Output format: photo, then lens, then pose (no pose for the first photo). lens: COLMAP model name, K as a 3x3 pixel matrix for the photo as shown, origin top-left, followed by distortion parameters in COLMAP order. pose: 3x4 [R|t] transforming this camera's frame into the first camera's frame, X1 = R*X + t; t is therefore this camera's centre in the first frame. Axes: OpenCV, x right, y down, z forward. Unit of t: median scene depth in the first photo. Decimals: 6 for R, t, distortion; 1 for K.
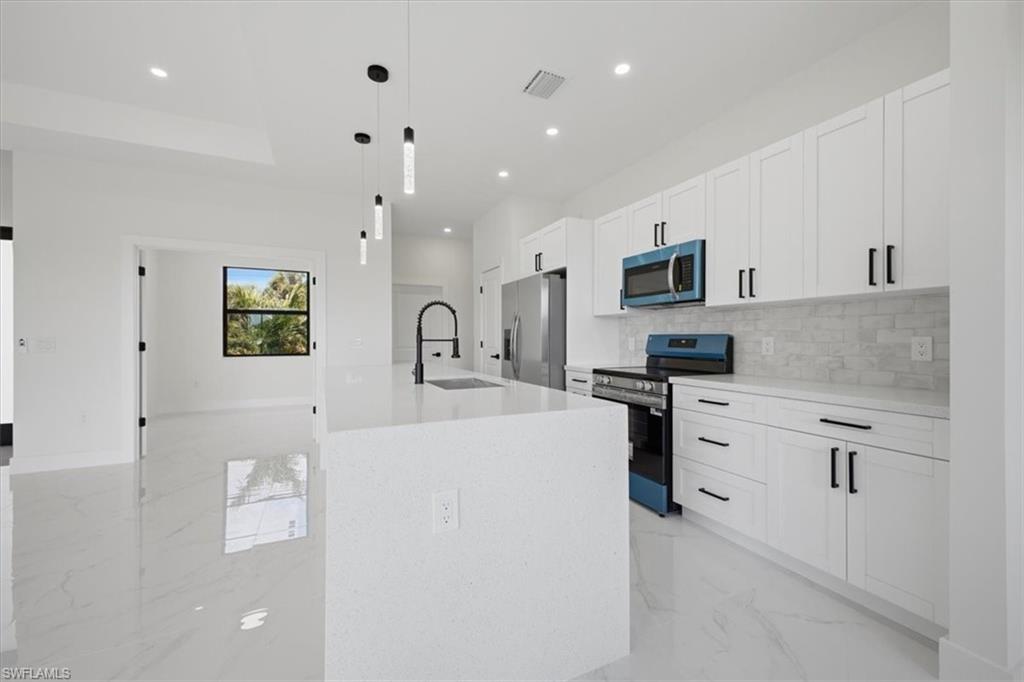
lens RADIAL K [[405.0, 0, 511.1], [0, 405.0, 339.2], [0, 0, 1]] dist [0.027276, -0.012373]
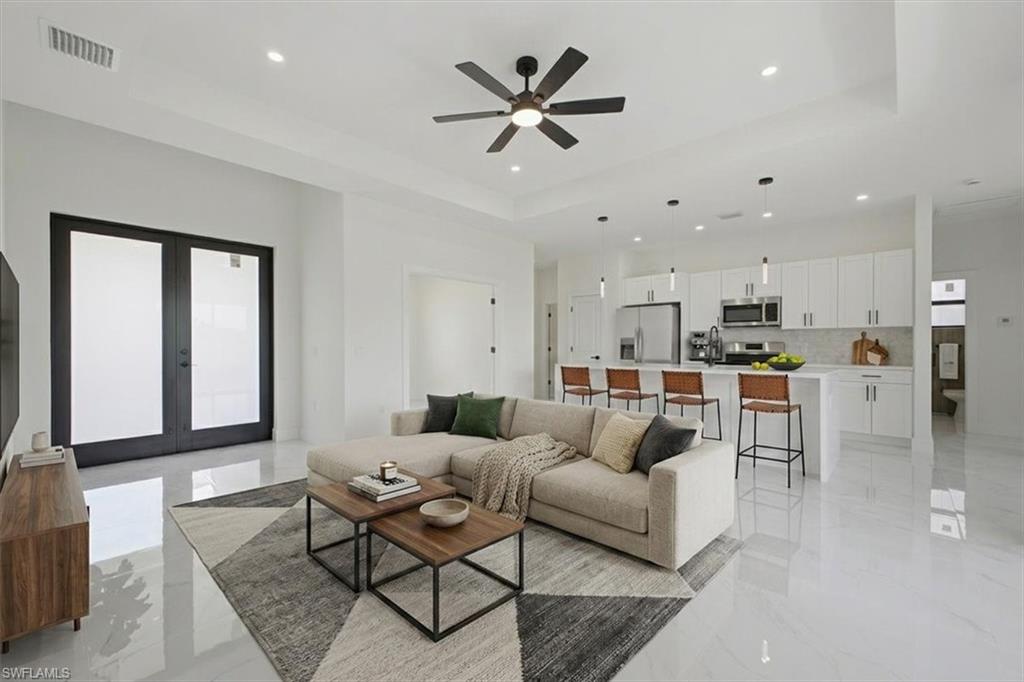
lens RADIAL K [[409.2, 0, 510.1], [0, 409.2, 342.9], [0, 0, 1]] dist [0.001596, 0.000005]
pose [[0.932953, 0.000925, 0.359997, -1.313873], [0.000833, 0.999988, -0.004729, -0.001630], [-0.359997, 0.004712, 0.932941, -0.364798]]
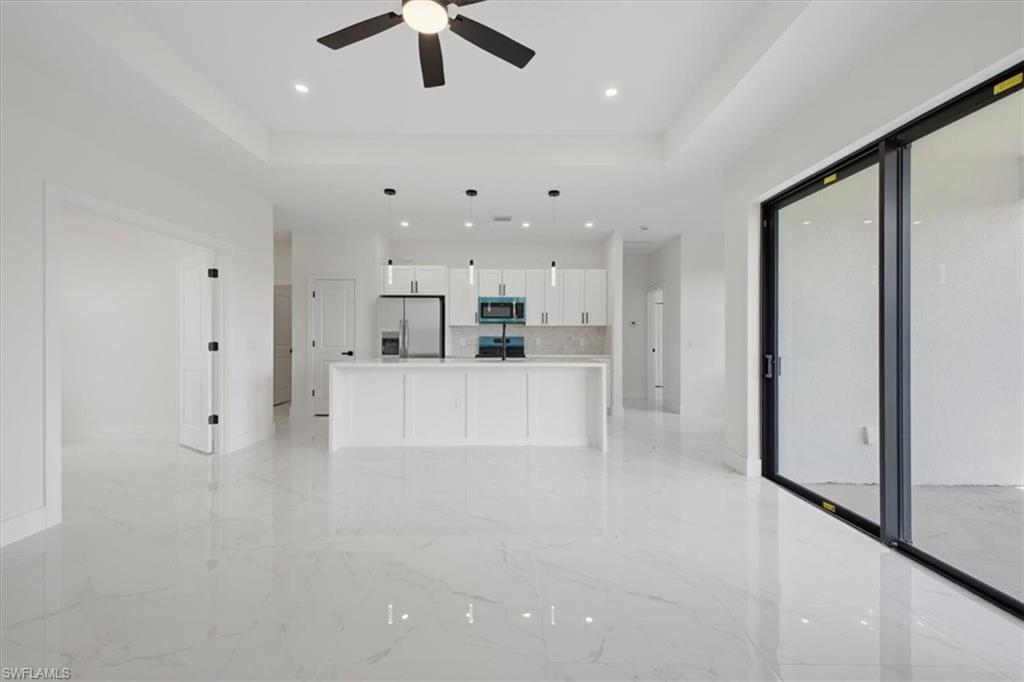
lens RADIAL K [[405.0, 0, 511.1], [0, 405.0, 339.2], [0, 0, 1]] dist [0.027276, -0.012373]
pose [[0.424821, -0.002257, 0.905275, -1.466390], [-0.001386, 0.999994, 0.003144, -0.006204], [-0.905276, -0.002590, 0.424815, 0.060325]]
